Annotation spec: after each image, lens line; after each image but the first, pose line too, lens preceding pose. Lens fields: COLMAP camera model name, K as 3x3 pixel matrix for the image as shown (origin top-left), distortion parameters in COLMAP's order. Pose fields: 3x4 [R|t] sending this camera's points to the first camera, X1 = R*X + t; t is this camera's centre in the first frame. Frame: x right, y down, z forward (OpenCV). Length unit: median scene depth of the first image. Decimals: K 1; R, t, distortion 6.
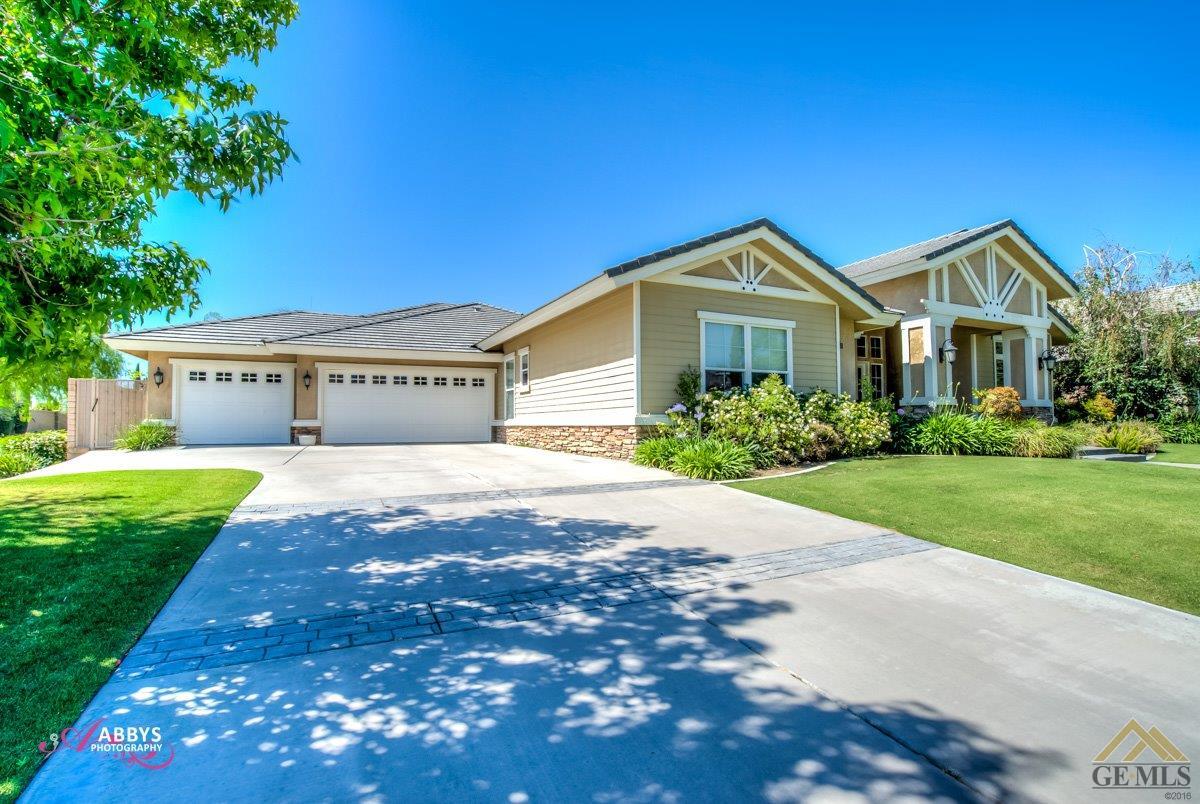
lens RADIAL K [[572.8, 0, 591.8], [0, 572.8, 403.4], [0, 0, 1]] dist [-0.067965, 0.030968]
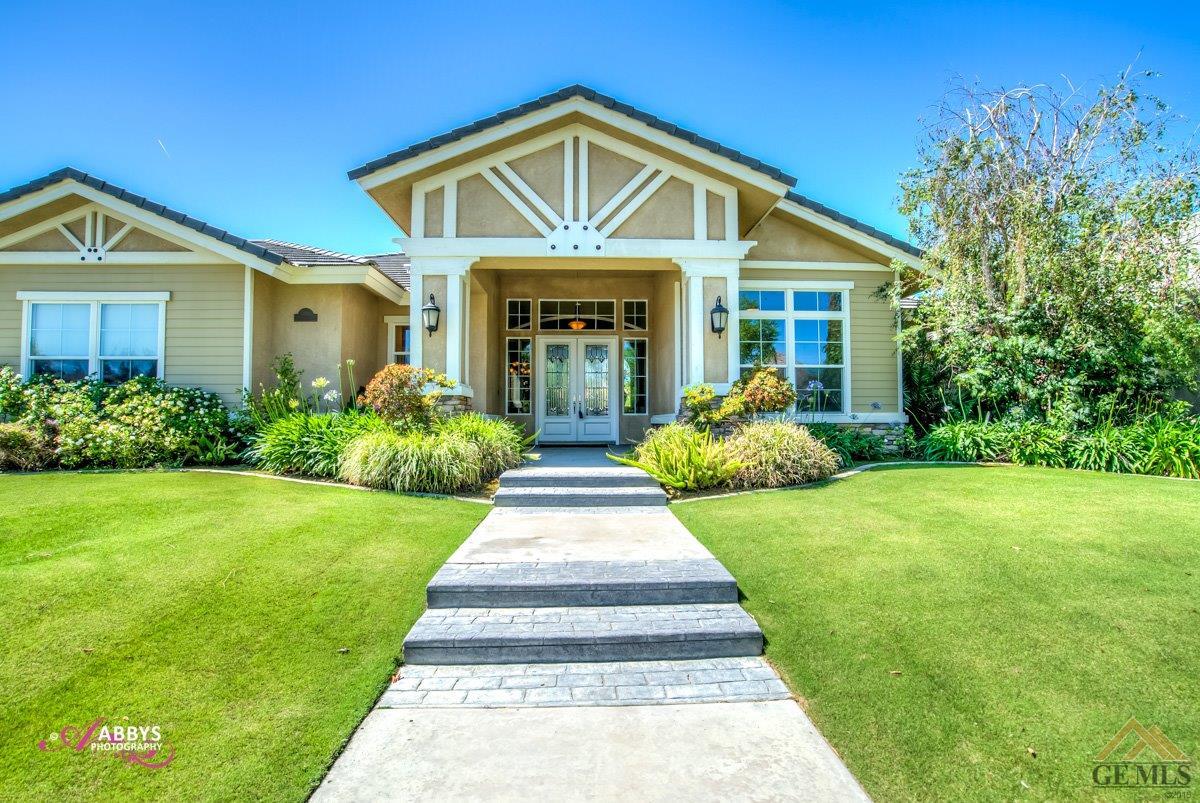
lens RADIAL K [[572.8, 0, 591.8], [0, 572.8, 402.9], [0, 0, 1]] dist [-0.067965, 0.030968]
pose [[0.919560, -0.006289, -0.392900, 1.194498], [0.013522, 0.999786, 0.015643, 0.004315], [0.392717, -0.019698, 0.919448, 0.521474]]
